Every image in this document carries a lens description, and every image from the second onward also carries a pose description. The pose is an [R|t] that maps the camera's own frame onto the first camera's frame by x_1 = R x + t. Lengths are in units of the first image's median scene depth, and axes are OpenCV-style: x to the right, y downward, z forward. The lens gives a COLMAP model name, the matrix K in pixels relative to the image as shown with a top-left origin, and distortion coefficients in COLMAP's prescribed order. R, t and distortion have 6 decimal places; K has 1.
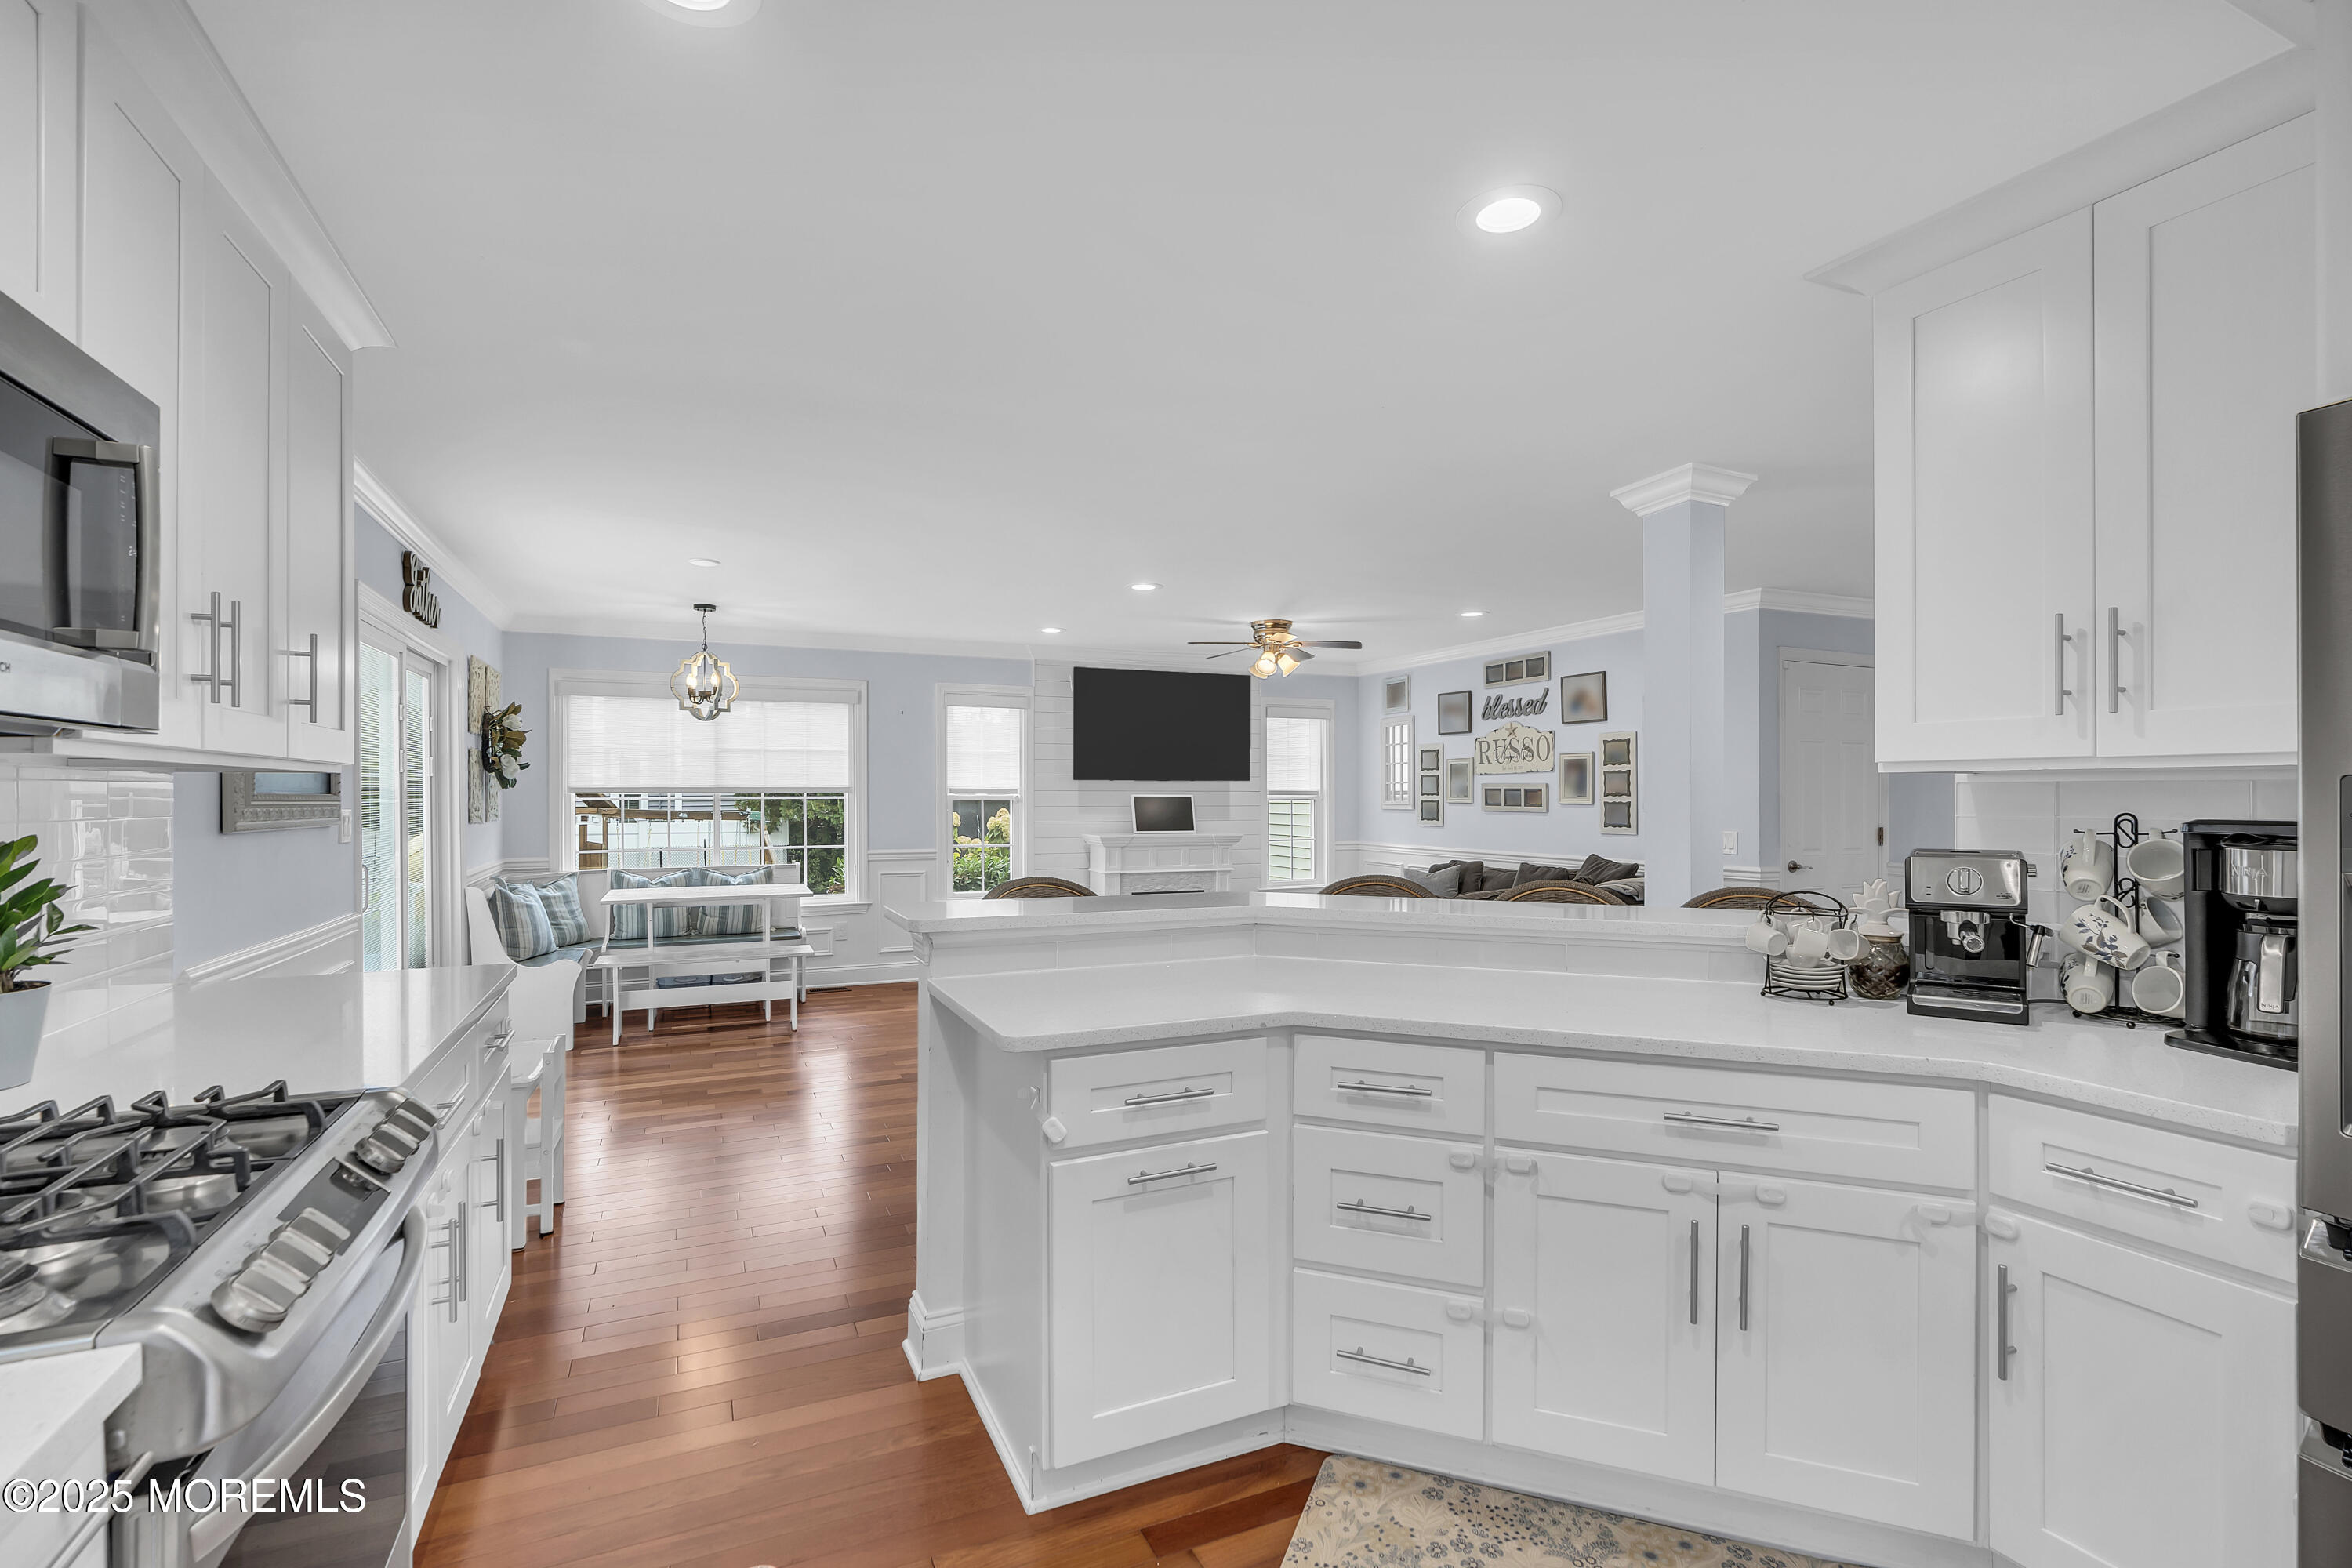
lens RADIAL K [[1079.8, 0, 1159.4], [0, 1079.8, 795.1], [0, 0, 1]] dist [-0.010252, 0.002643]
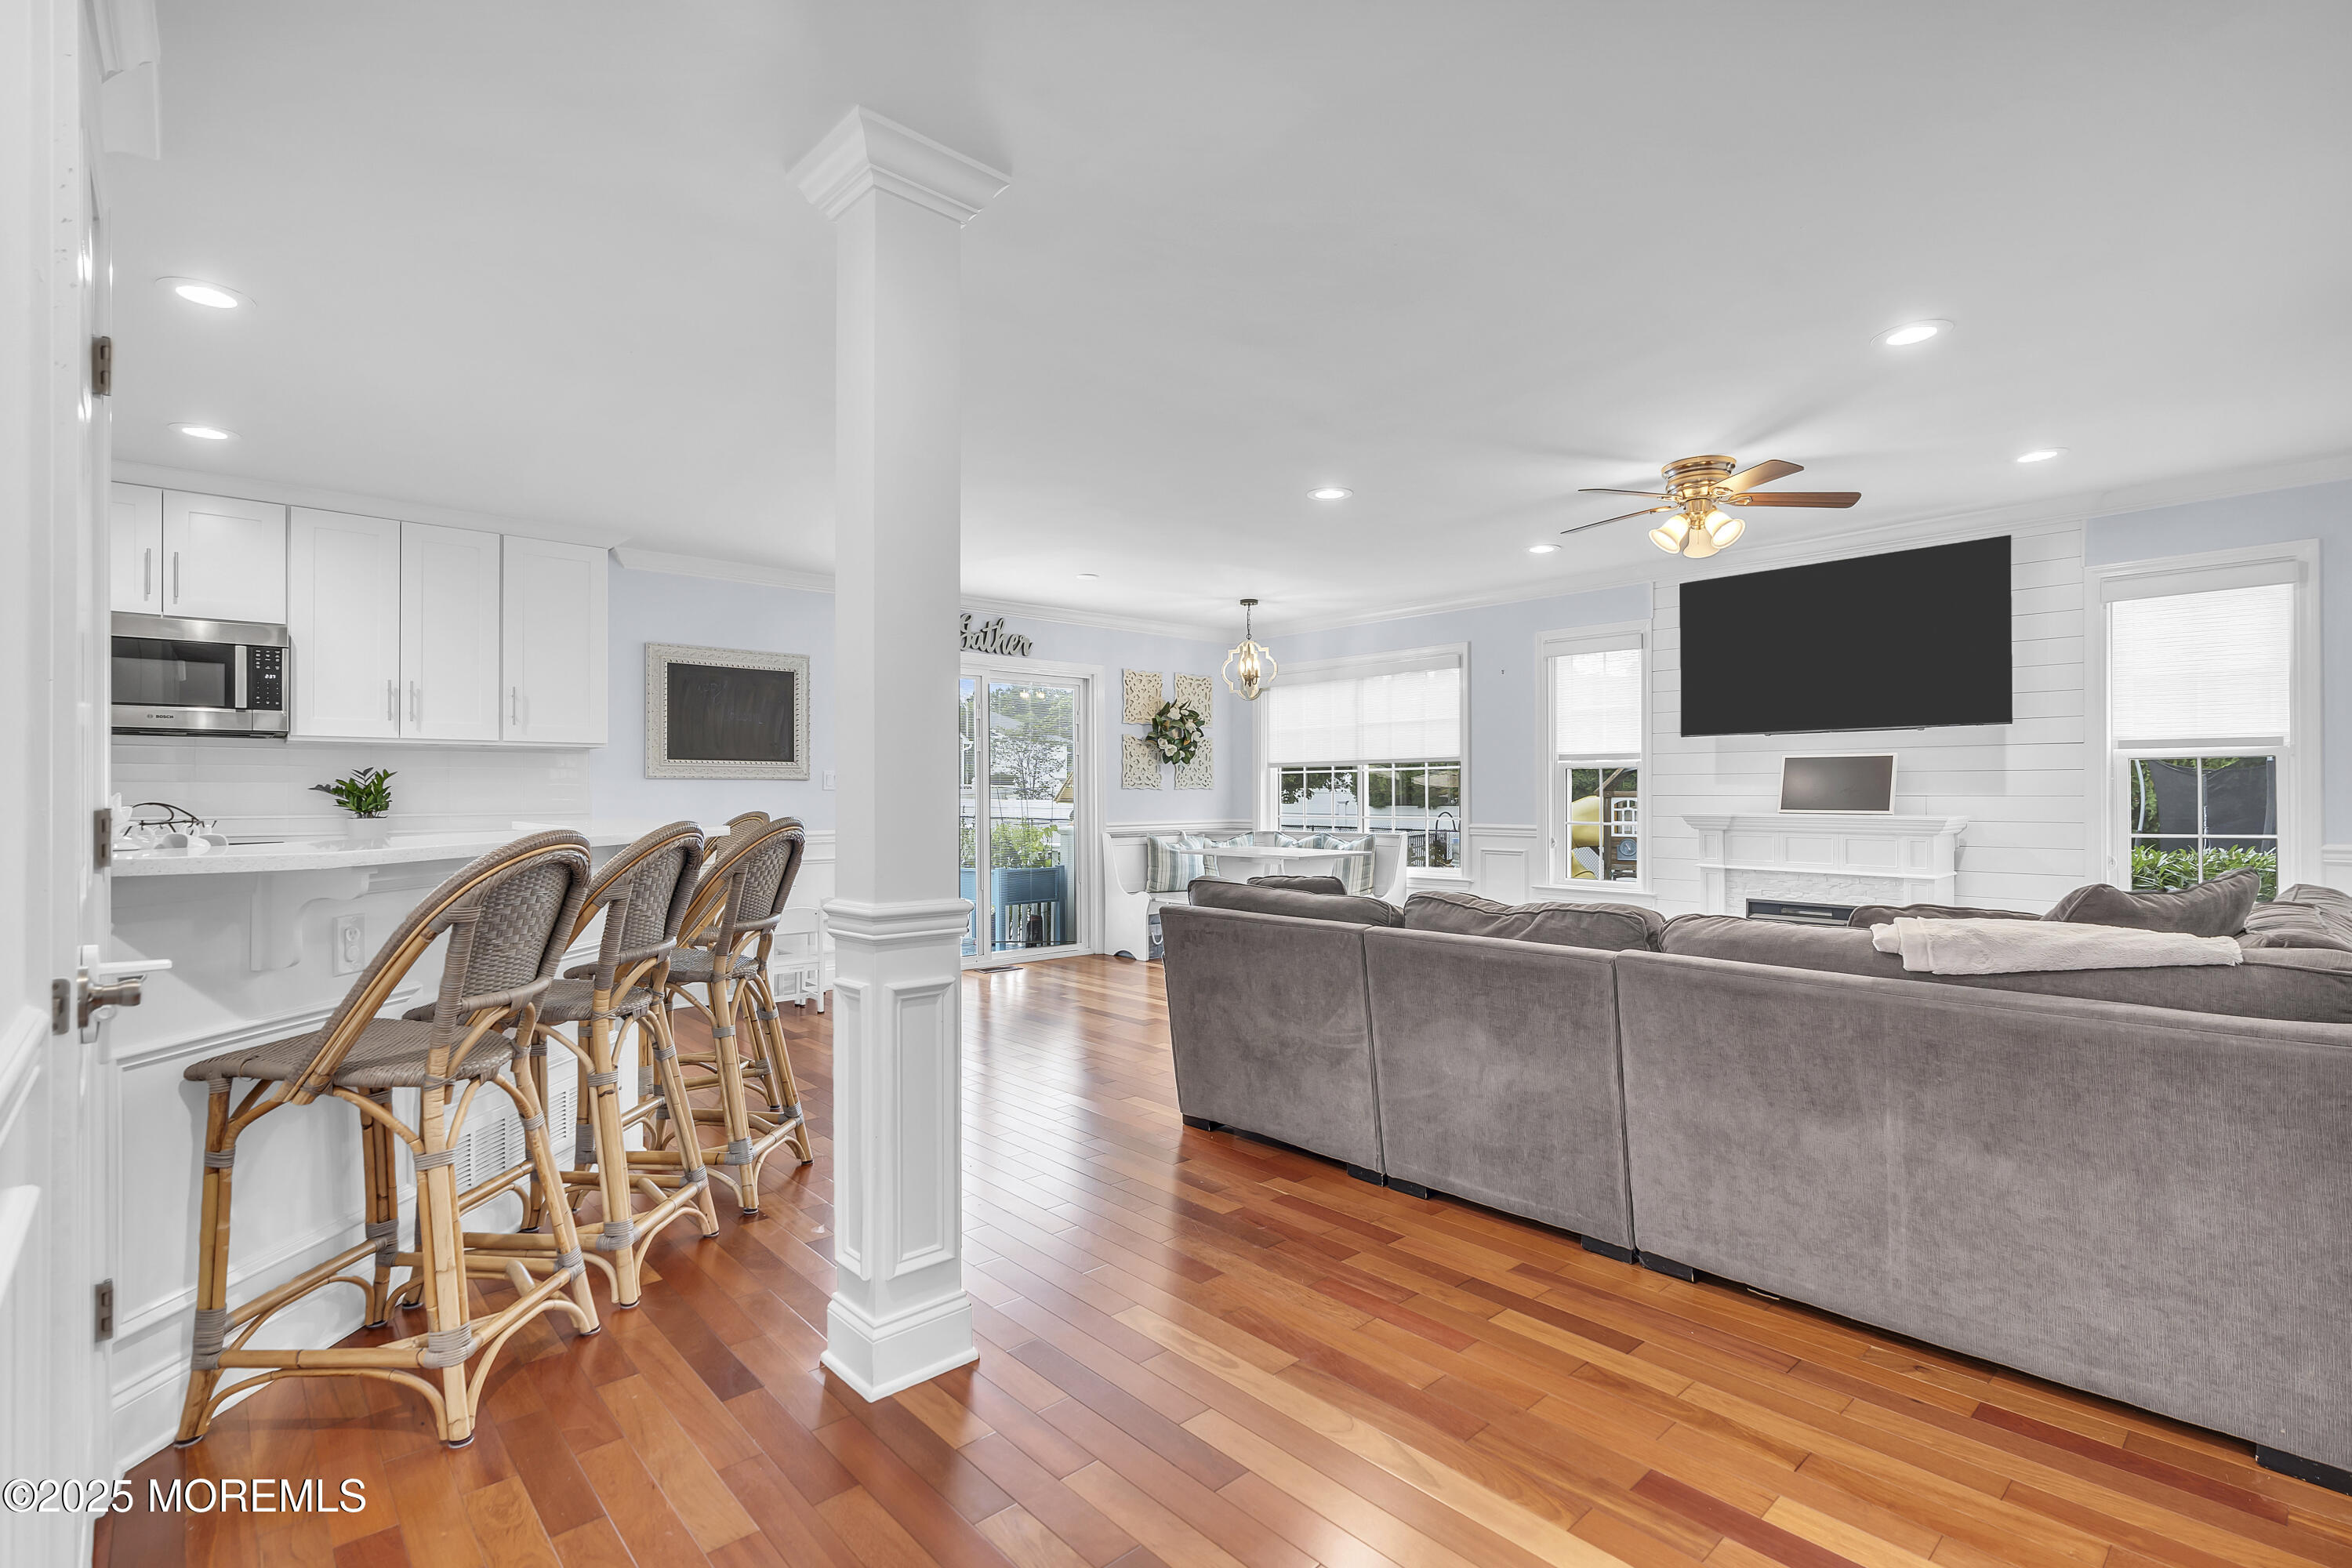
lens RADIAL K [[1079.8, 0, 1191.7], [0, 1079.8, 783.5], [0, 0, 1]] dist [-0.010252, 0.002643]
pose [[0.341437, -0.004718, -0.939893, 1.895298], [0.013616, 0.999907, -0.000073, 0.049672], [0.939806, -0.012773, 0.341469, 1.675340]]
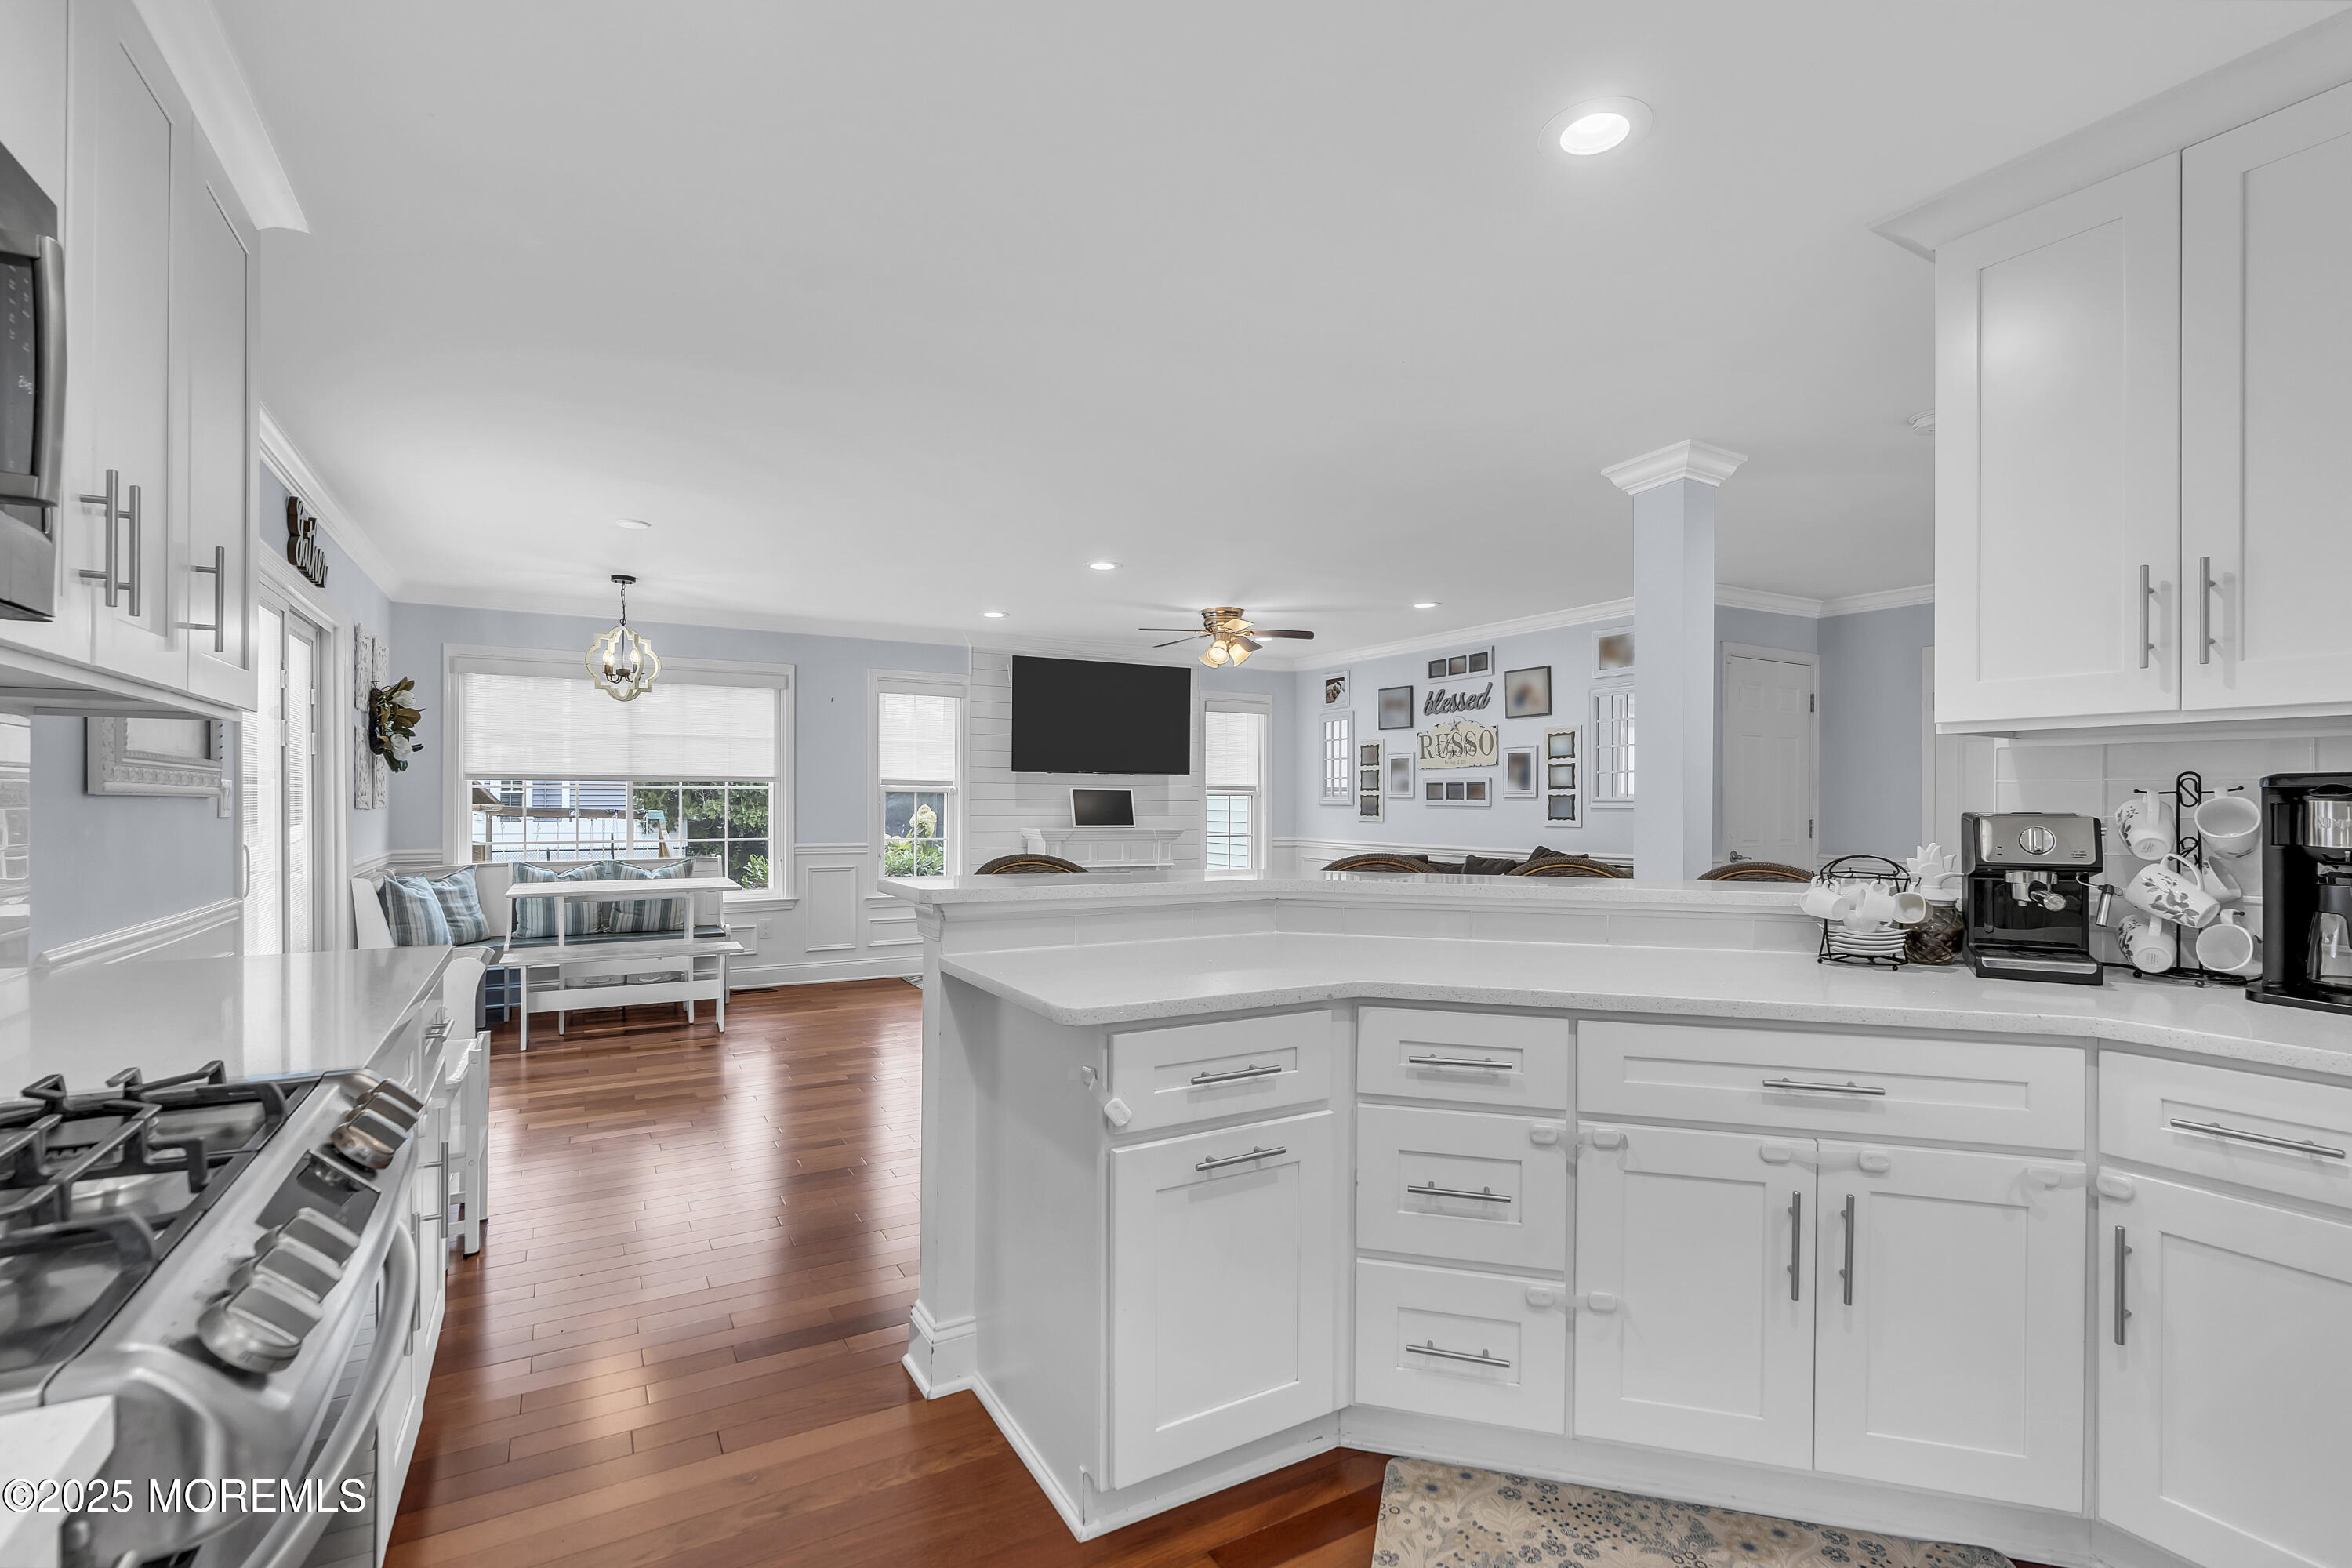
lens RADIAL K [[1079.8, 0, 1166.0], [0, 1079.8, 802.2], [0, 0, 1]] dist [-0.010252, 0.002643]
pose [[0.995496, 0.005527, 0.094639, -0.126982], [-0.005607, 0.999984, 0.000574, 0.045782], [-0.094634, -0.001102, 0.995512, 0.090962]]
